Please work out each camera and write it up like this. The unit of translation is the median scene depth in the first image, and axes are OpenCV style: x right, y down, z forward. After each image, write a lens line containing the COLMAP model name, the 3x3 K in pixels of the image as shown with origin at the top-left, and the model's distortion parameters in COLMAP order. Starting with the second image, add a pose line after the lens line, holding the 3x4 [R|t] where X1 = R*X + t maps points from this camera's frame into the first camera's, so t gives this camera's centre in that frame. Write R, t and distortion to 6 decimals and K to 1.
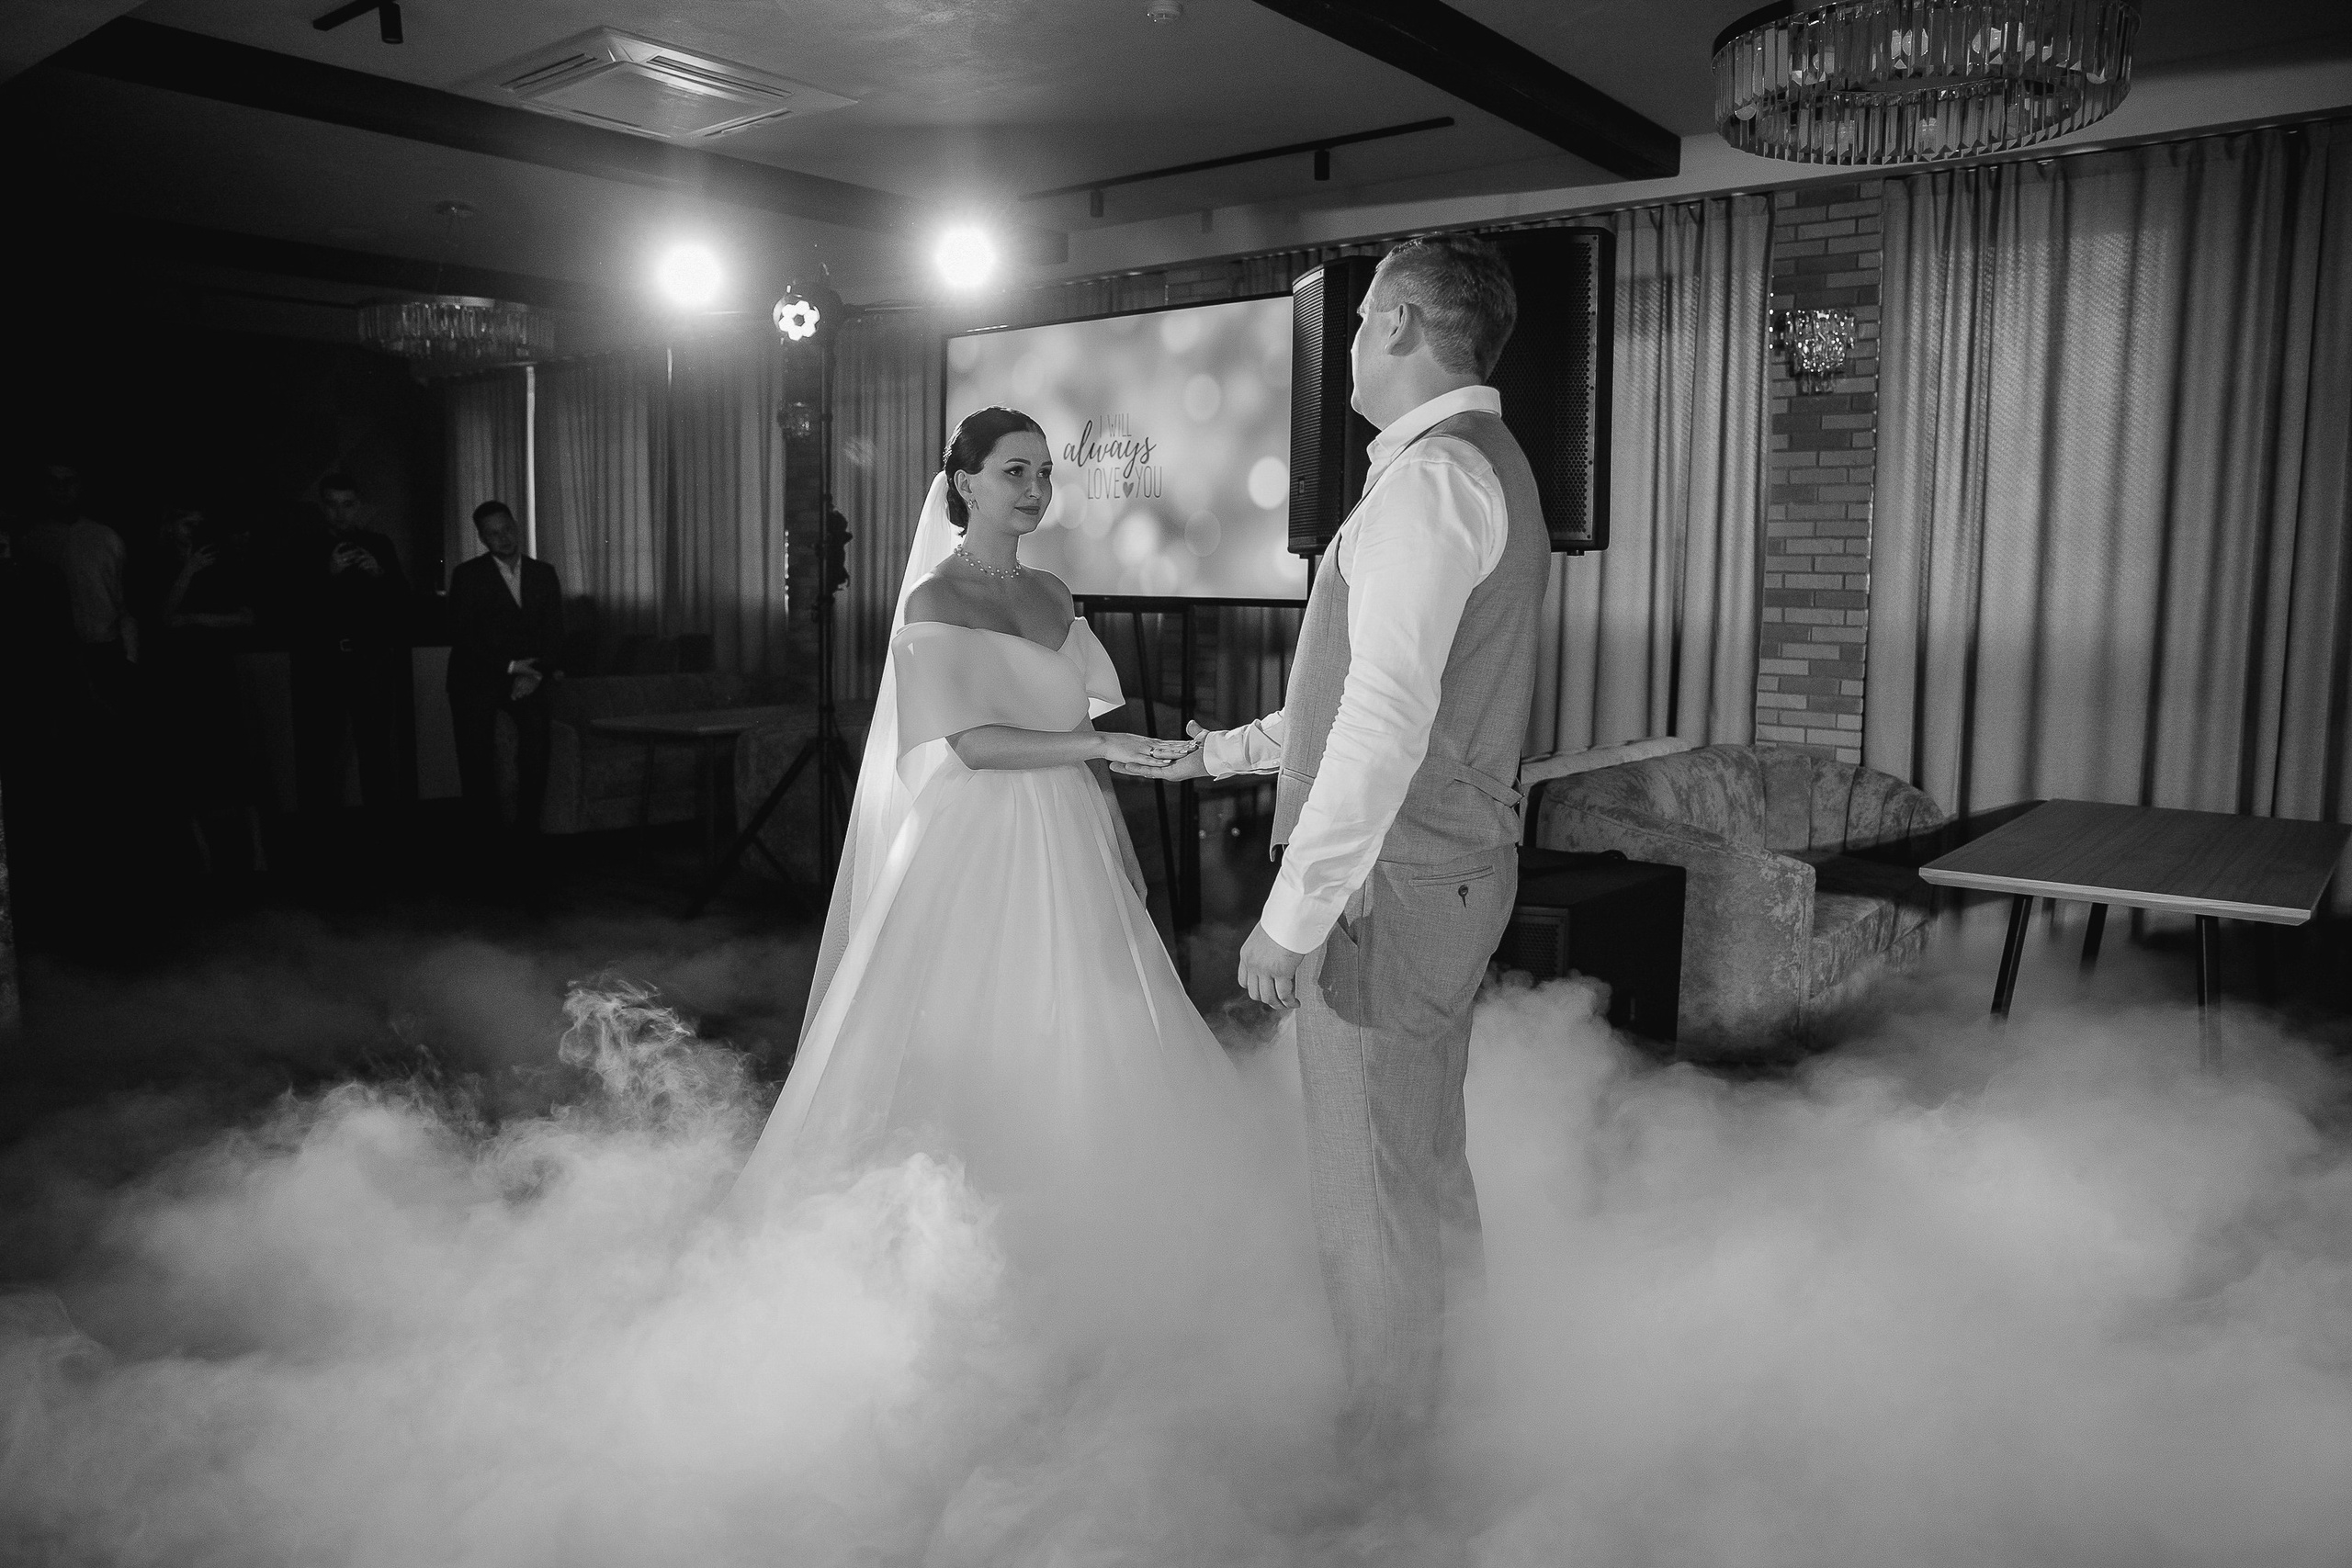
lens RADIAL K [[1662.7, 0, 1172.3], [0, 1662.7, 780.4], [0, 0, 1]] dist [-0.106656, 0.077493]
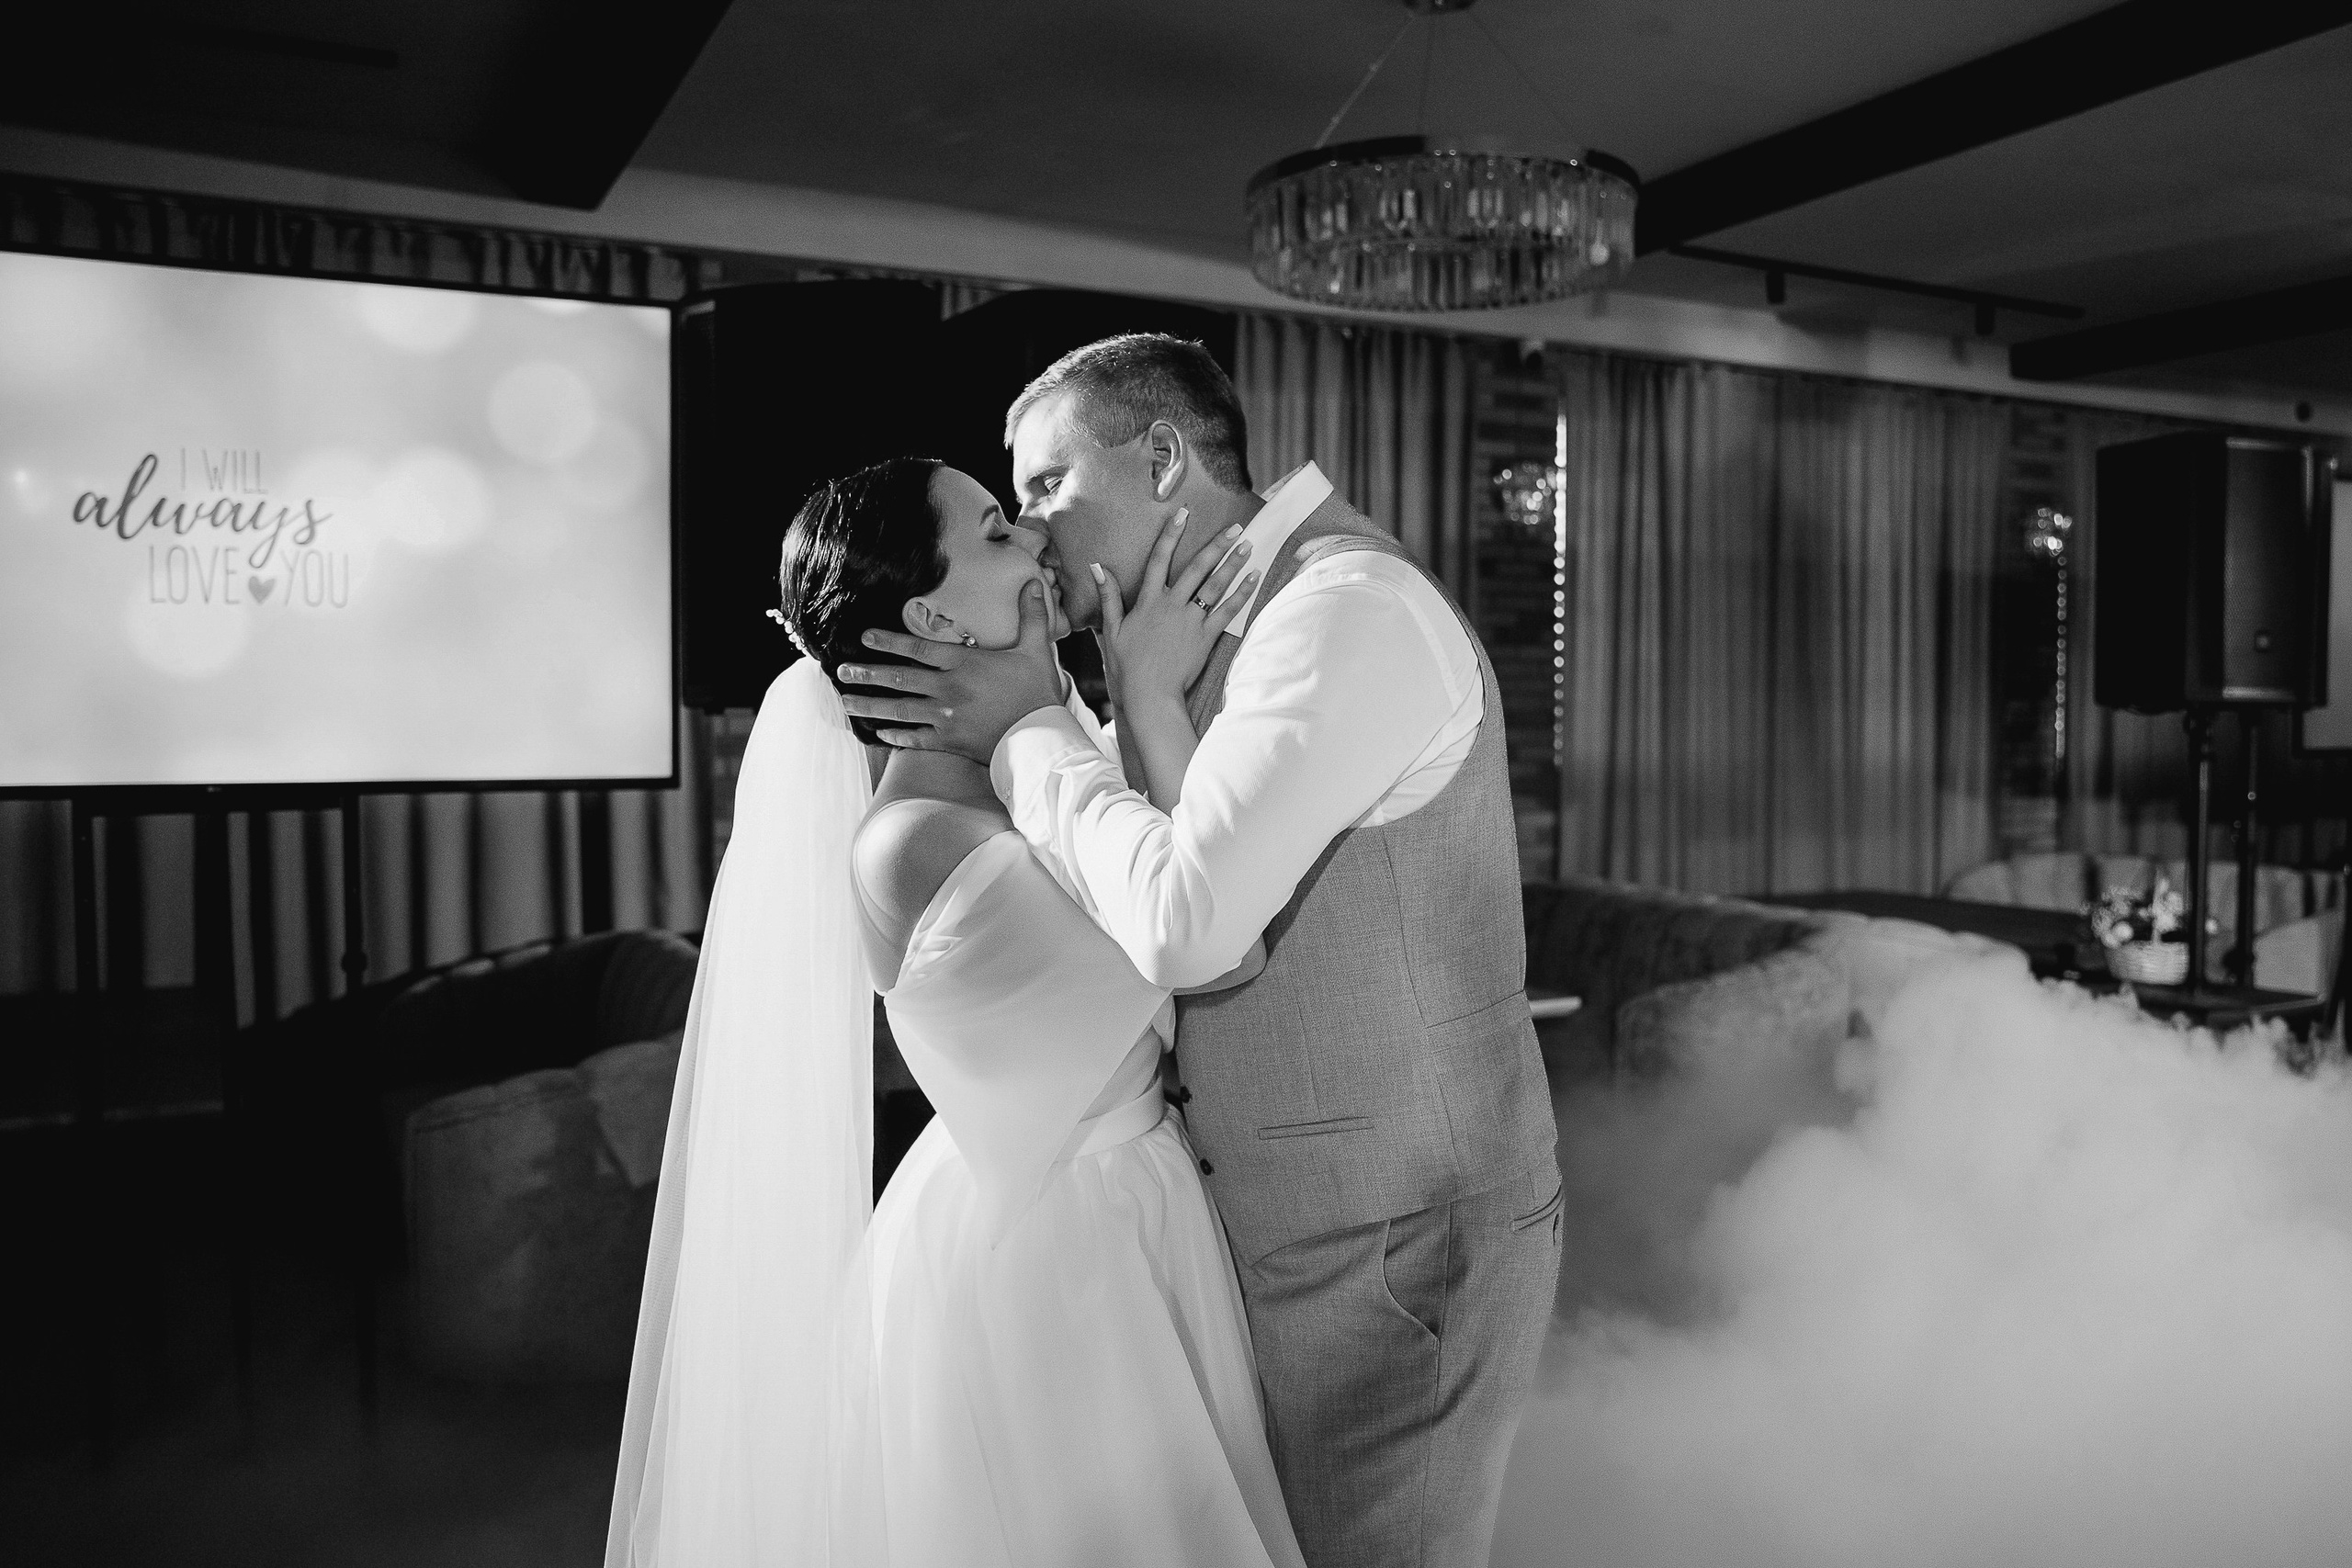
lens RADIAL K [[1877.1, 0, 1216.1], [0, 1877.1, 785.9], [0, 0, 1]] dist [-0.006175, -0.007123]
pose [[0.406496, -0.044960, 0.912546, -0.424366], [0.118280, 0.992973, -0.003765, -0.063685], [-0.905964, 0.109466, 0.408957, 0.418743]]
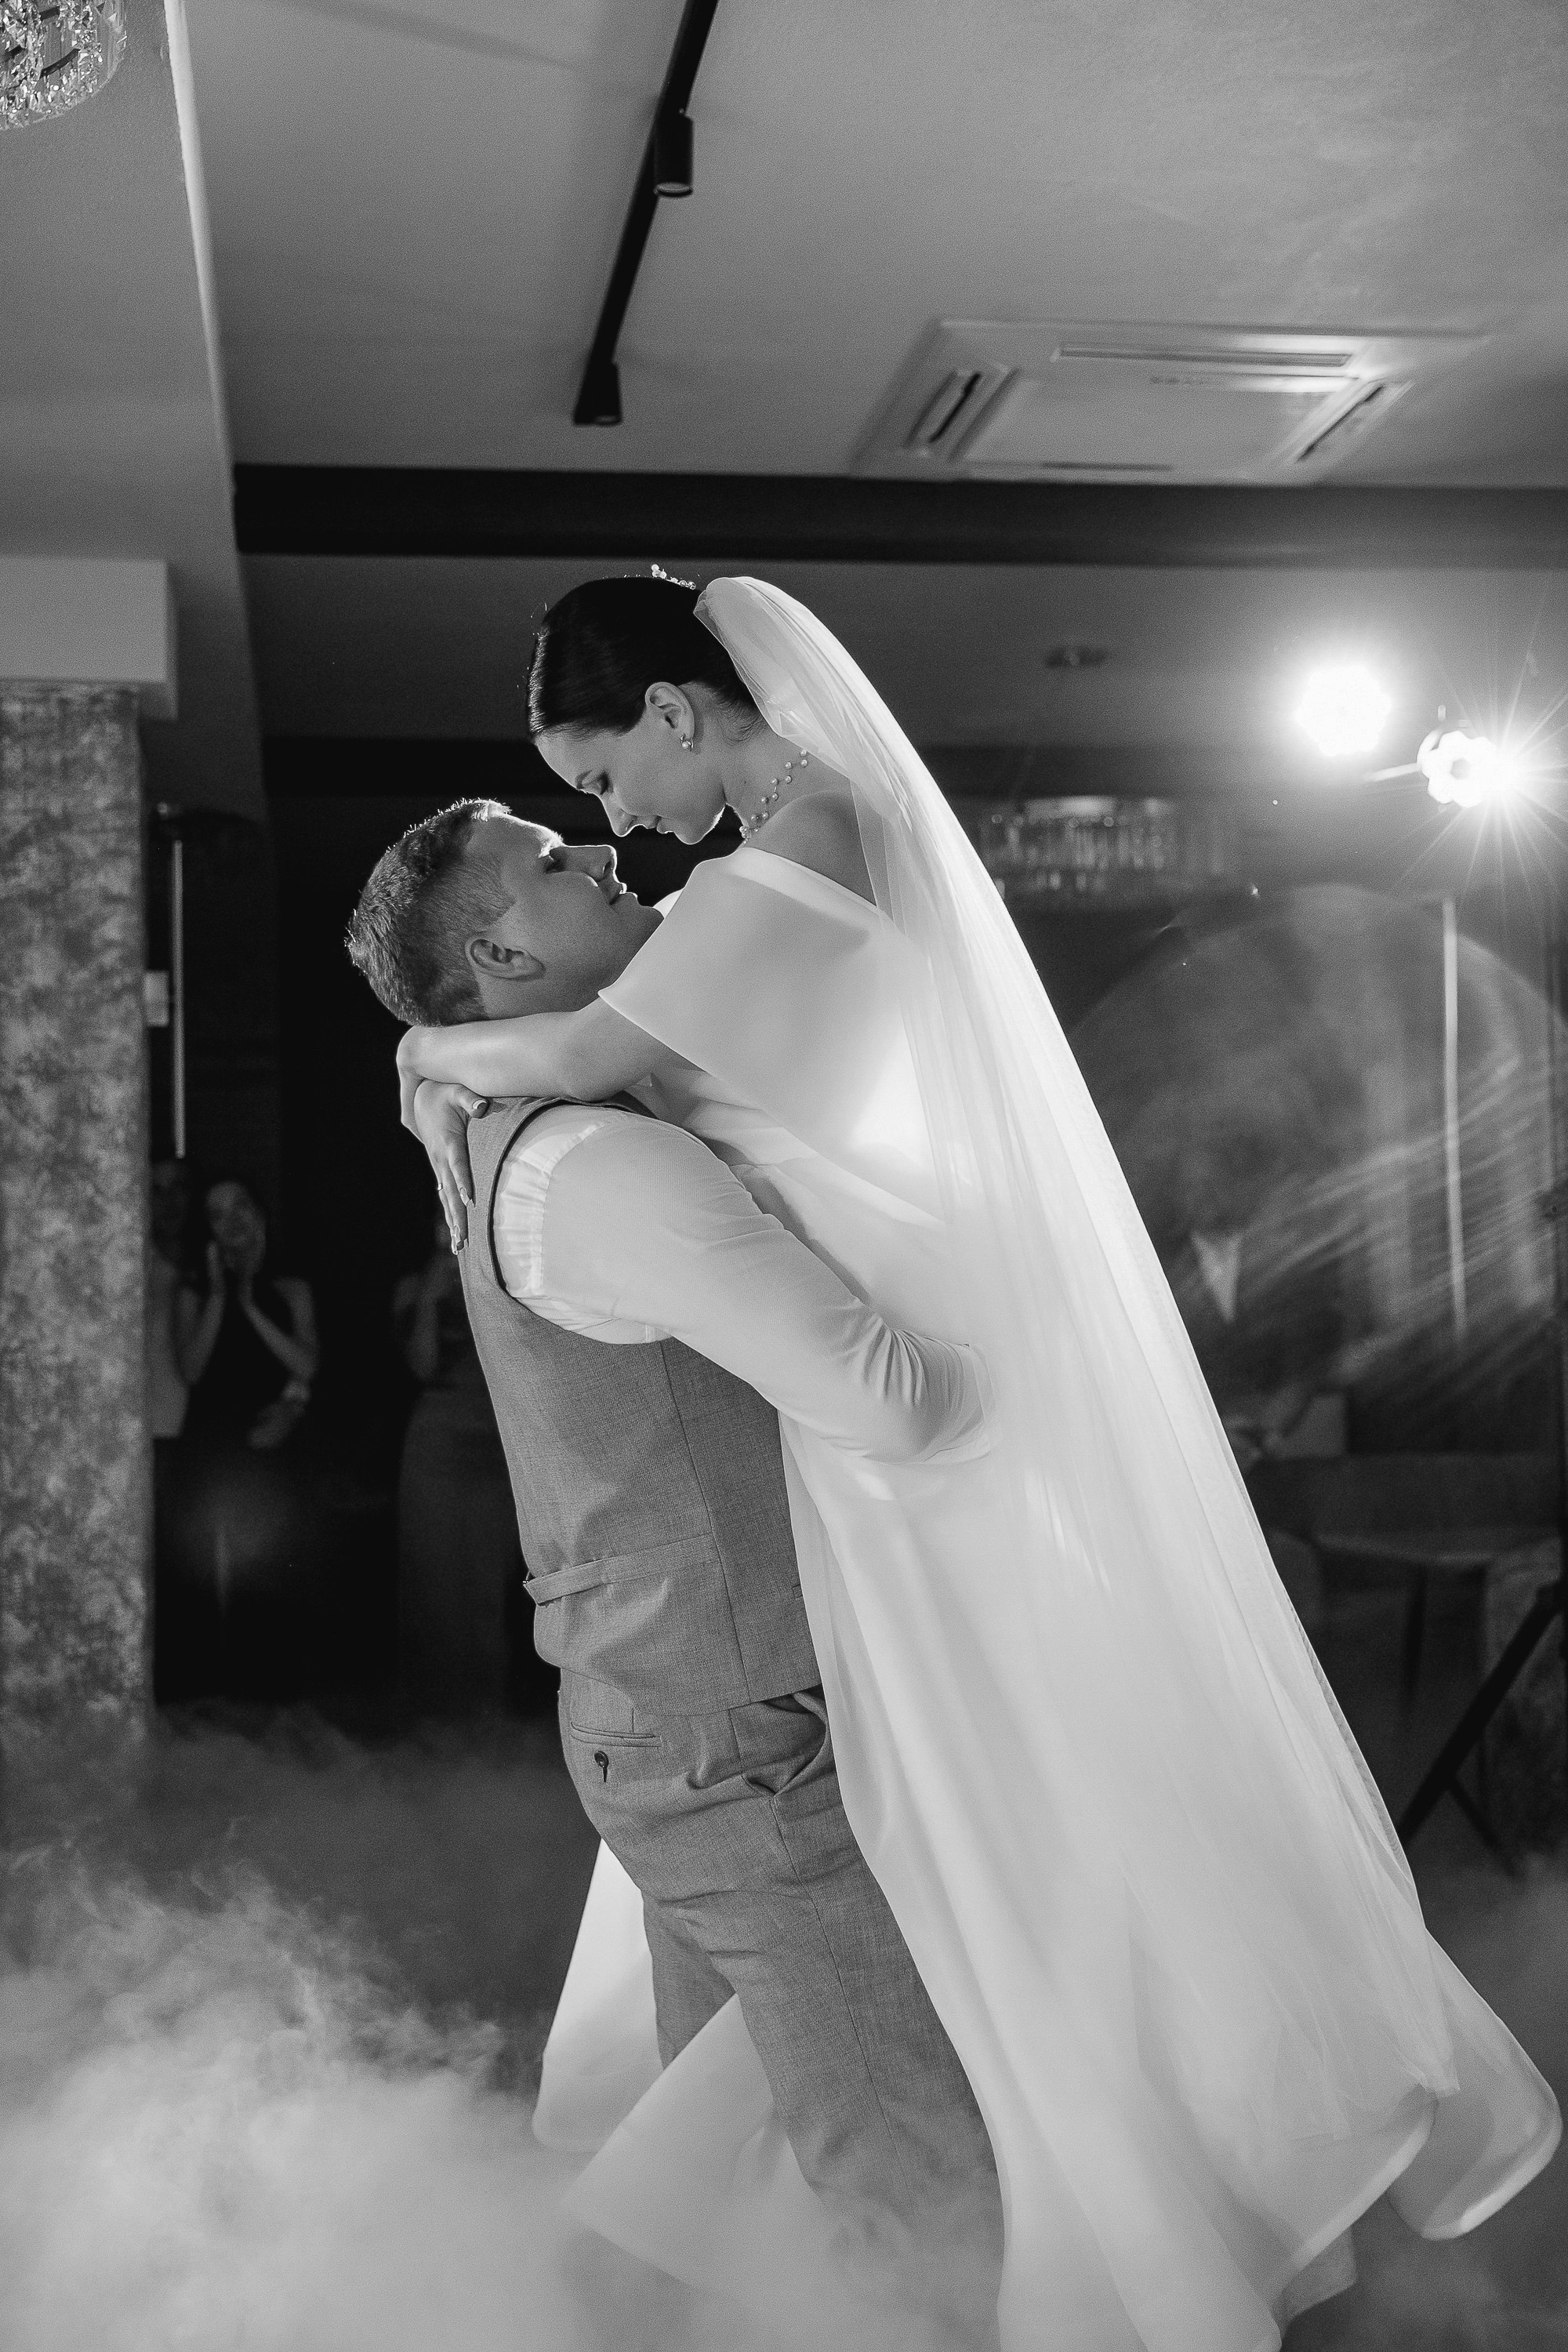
lens RADIAL K [[3026.5, 0, 794.3], [0, 3026.5, 1127.1], [0, 0, 1]] dist [0.053852, 0.022658]
pose [[0.739175, -0.060697, -0.670773, 0.276810], [-0.055436, 0.987069, -0.150407, -0.012581], [0.671228, 0.148362, 0.726251, 0.188589]]
